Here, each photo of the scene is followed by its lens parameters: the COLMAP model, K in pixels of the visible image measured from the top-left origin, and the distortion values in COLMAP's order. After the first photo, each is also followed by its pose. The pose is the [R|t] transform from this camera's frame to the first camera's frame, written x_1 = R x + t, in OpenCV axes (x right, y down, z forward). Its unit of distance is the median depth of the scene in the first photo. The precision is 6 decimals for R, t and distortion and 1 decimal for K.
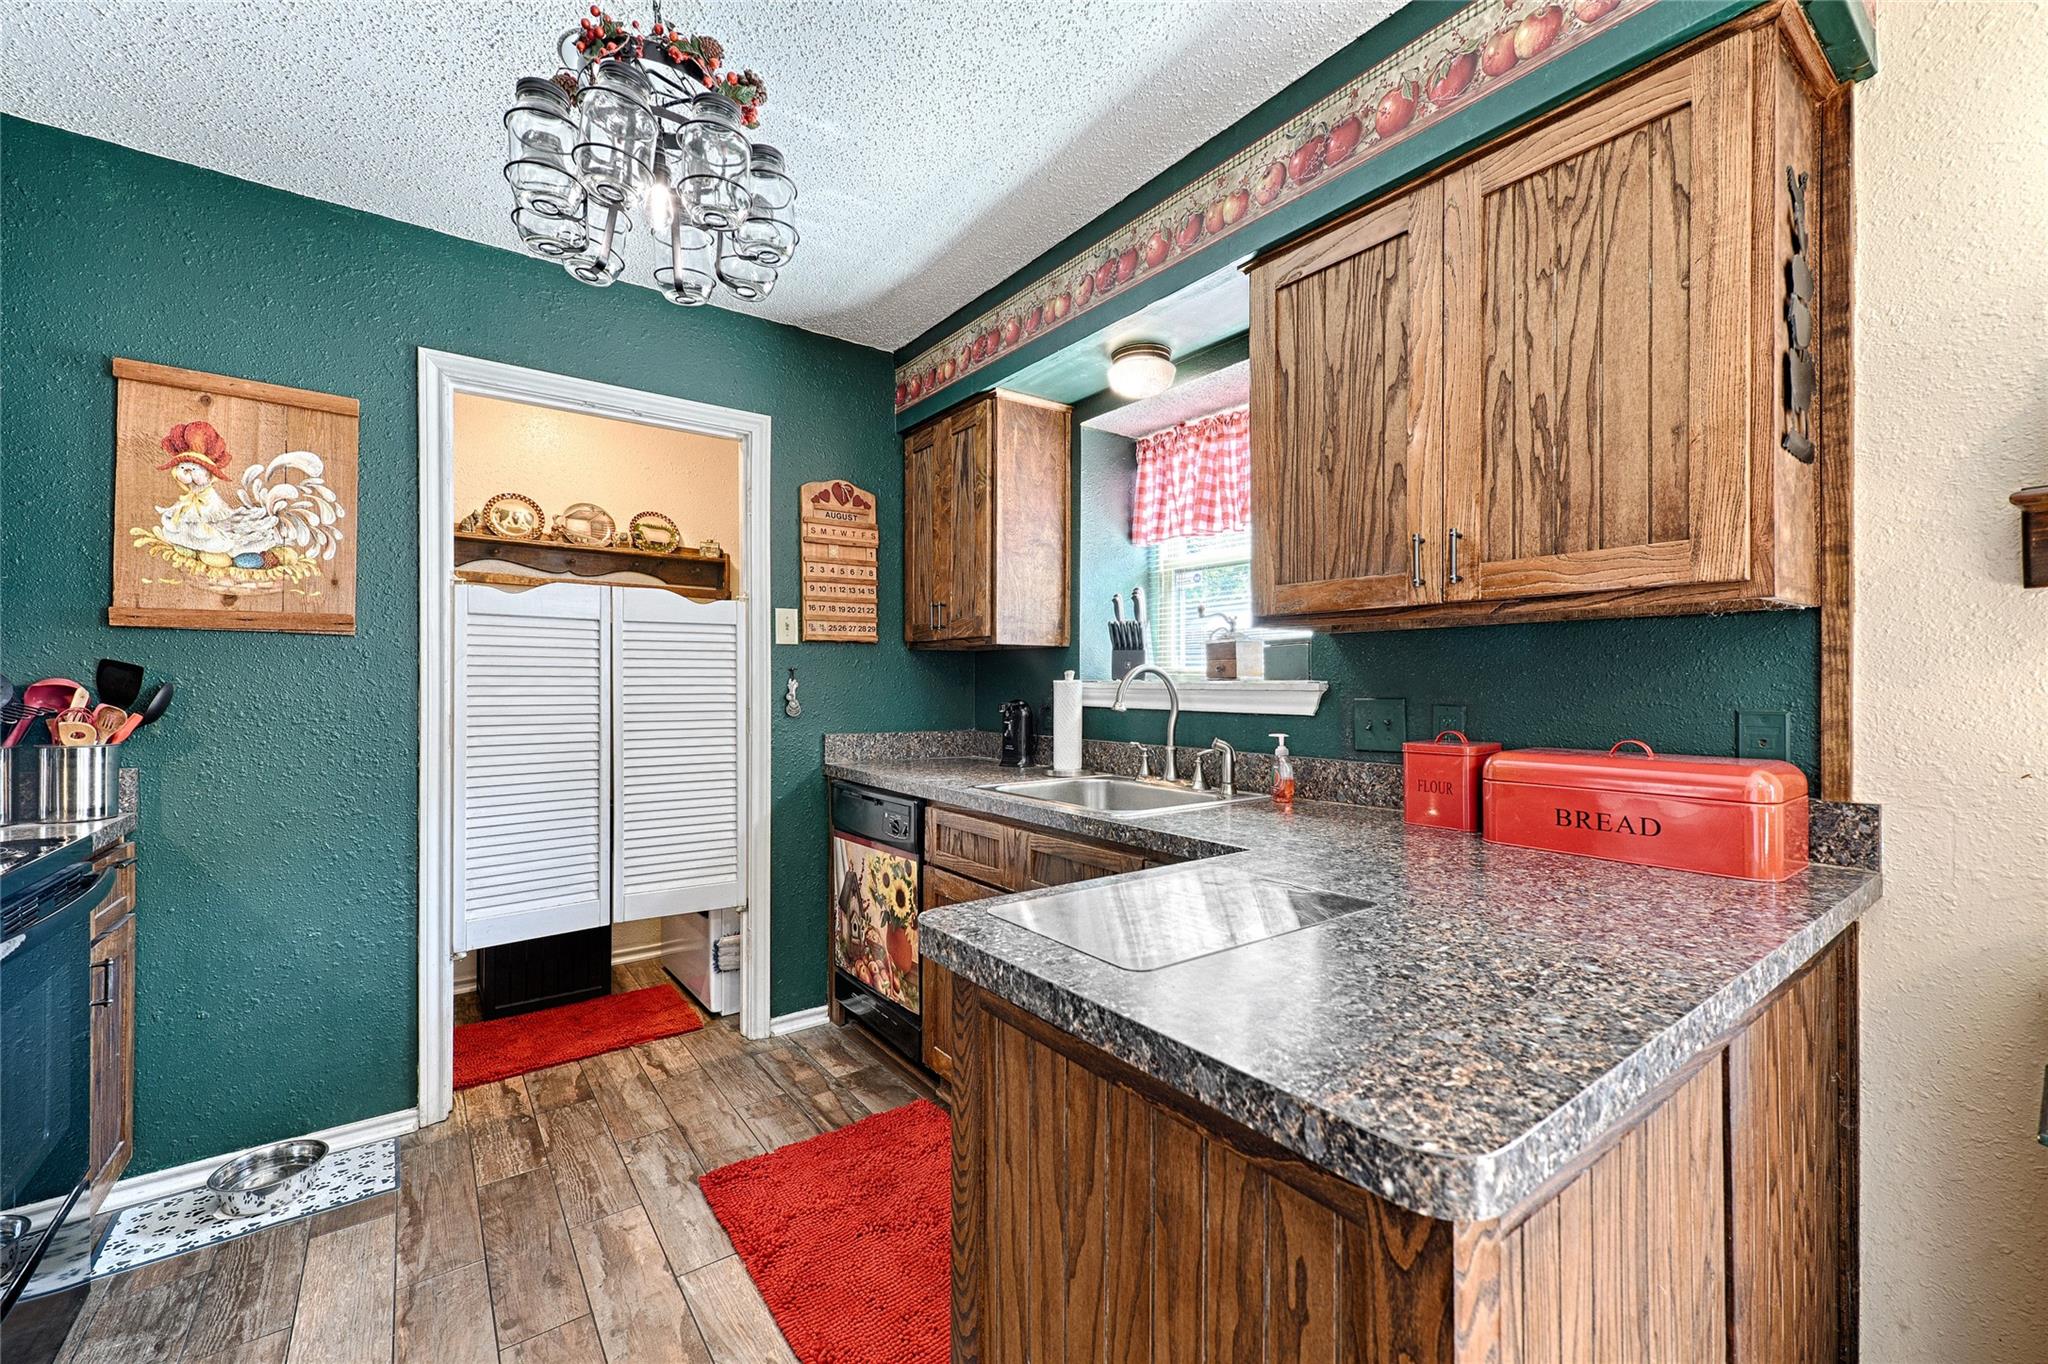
lens RADIAL K [[830.4, 0, 1034.0], [0, 830.4, 679.9], [0, 0, 1]] dist [0.000301, -0.000151]
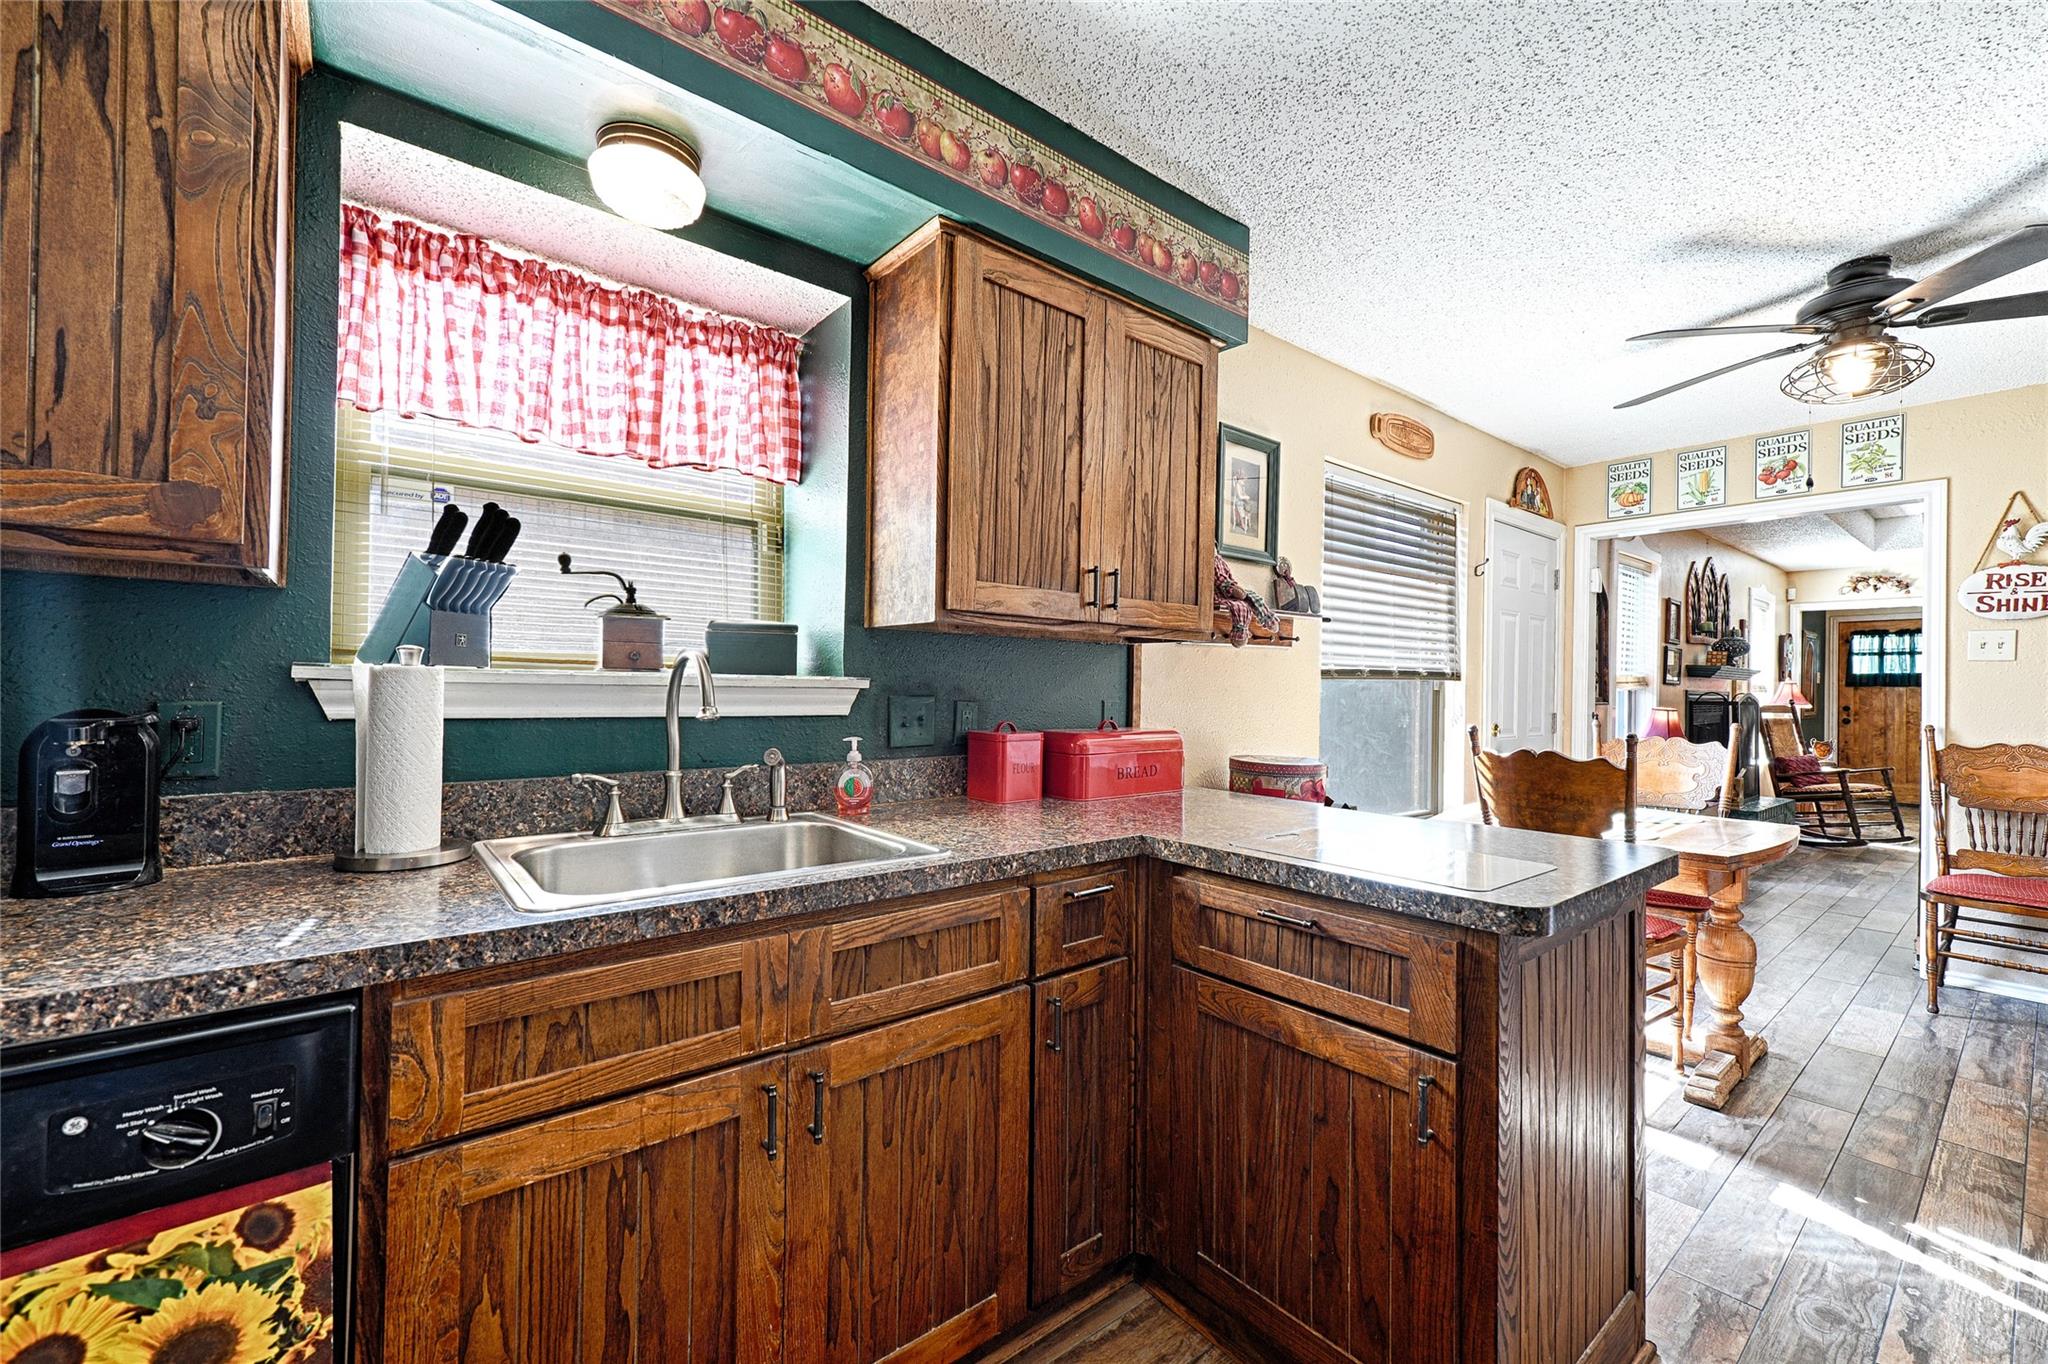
lens RADIAL K [[830.4, 0, 1031.5], [0, 830.4, 681.1], [0, 0, 1]] dist [0.000301, -0.000151]
pose [[-0.048907, 0.005649, 0.998787, -0.512090], [-0.018436, 0.999809, -0.006557, 0.006741], [-0.998633, -0.018734, -0.048794, 0.739190]]
